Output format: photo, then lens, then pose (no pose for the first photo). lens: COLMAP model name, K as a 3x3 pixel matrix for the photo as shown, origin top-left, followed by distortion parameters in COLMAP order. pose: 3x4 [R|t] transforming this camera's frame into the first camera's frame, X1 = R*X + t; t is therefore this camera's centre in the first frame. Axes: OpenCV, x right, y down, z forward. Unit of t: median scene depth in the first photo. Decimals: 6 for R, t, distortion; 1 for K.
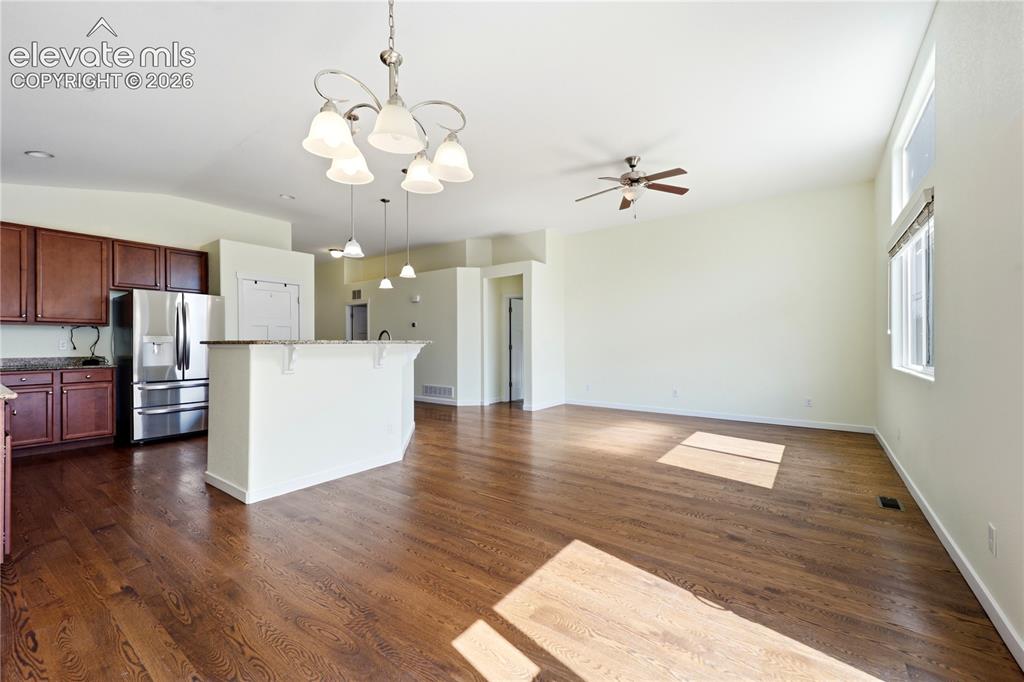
lens RADIAL K [[415.6, 0, 513.0], [0, 415.6, 343.1], [0, 0, 1]] dist [0.007976, -0.000190]
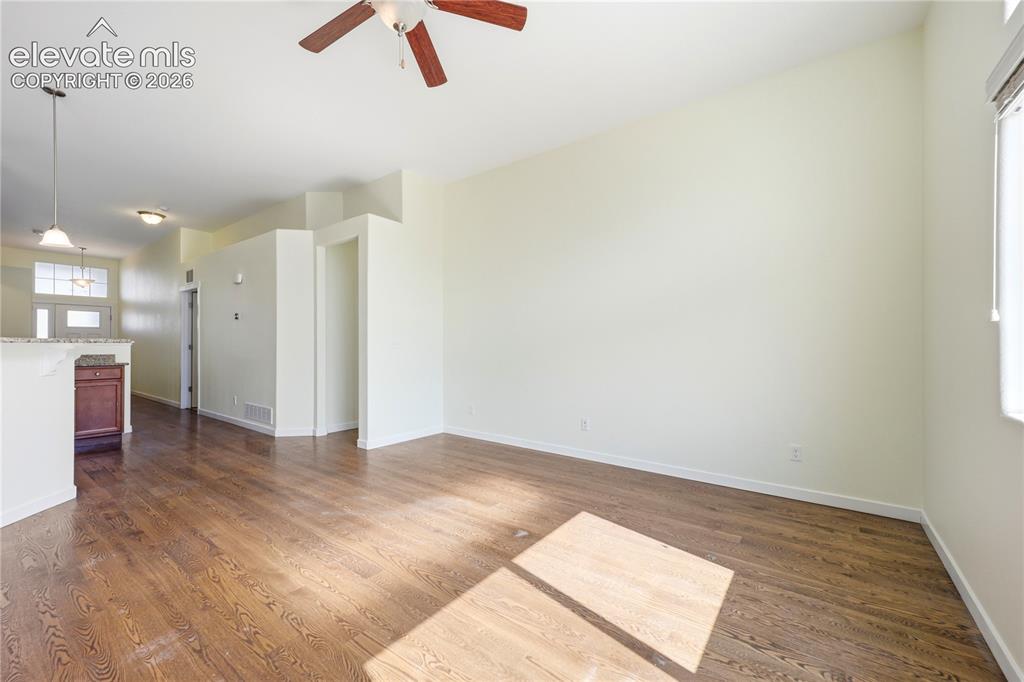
lens RADIAL K [[402.6, 0, 522.3], [0, 402.6, 346.9], [0, 0, 1]] dist [0.011981, -0.009603]
pose [[0.999978, 0.005217, 0.004145, 0.389209], [-0.005247, 0.999960, 0.007289, 0.000040], [-0.004107, -0.007310, 0.999965, 0.520891]]
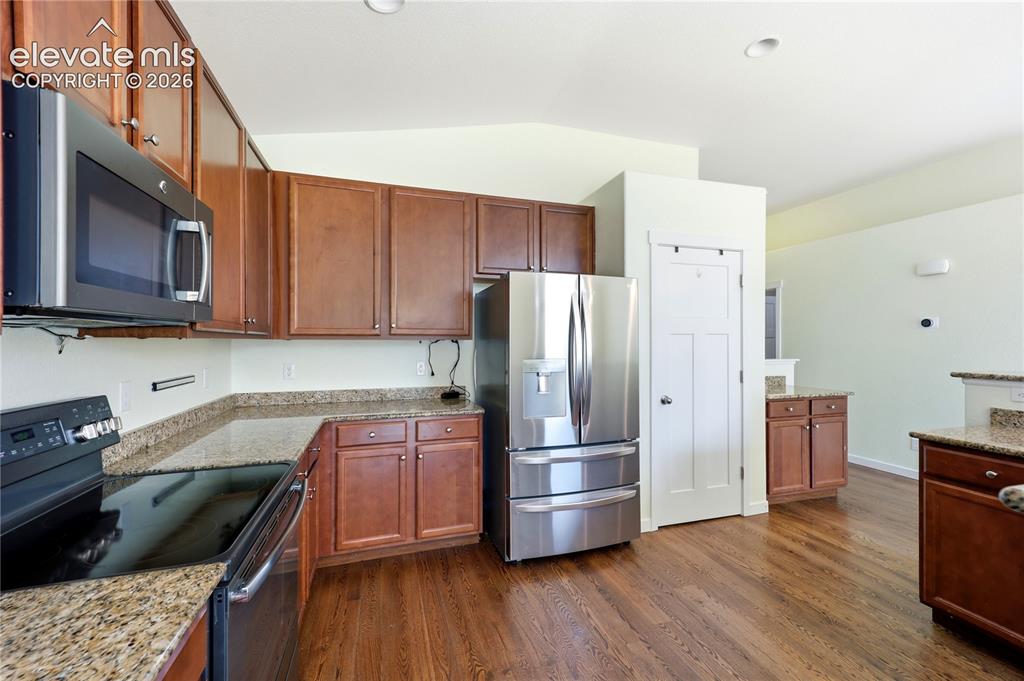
lens RADIAL K [[412.0, 0, 508.6], [0, 412.0, 339.8], [0, 0, 1]] dist [0.011416, -0.000604]
pose [[0.805371, -0.001553, -0.592770, -0.558502], [-0.001165, 0.999990, -0.004202, -0.037048], [0.592771, 0.004075, 0.805361, 0.540817]]
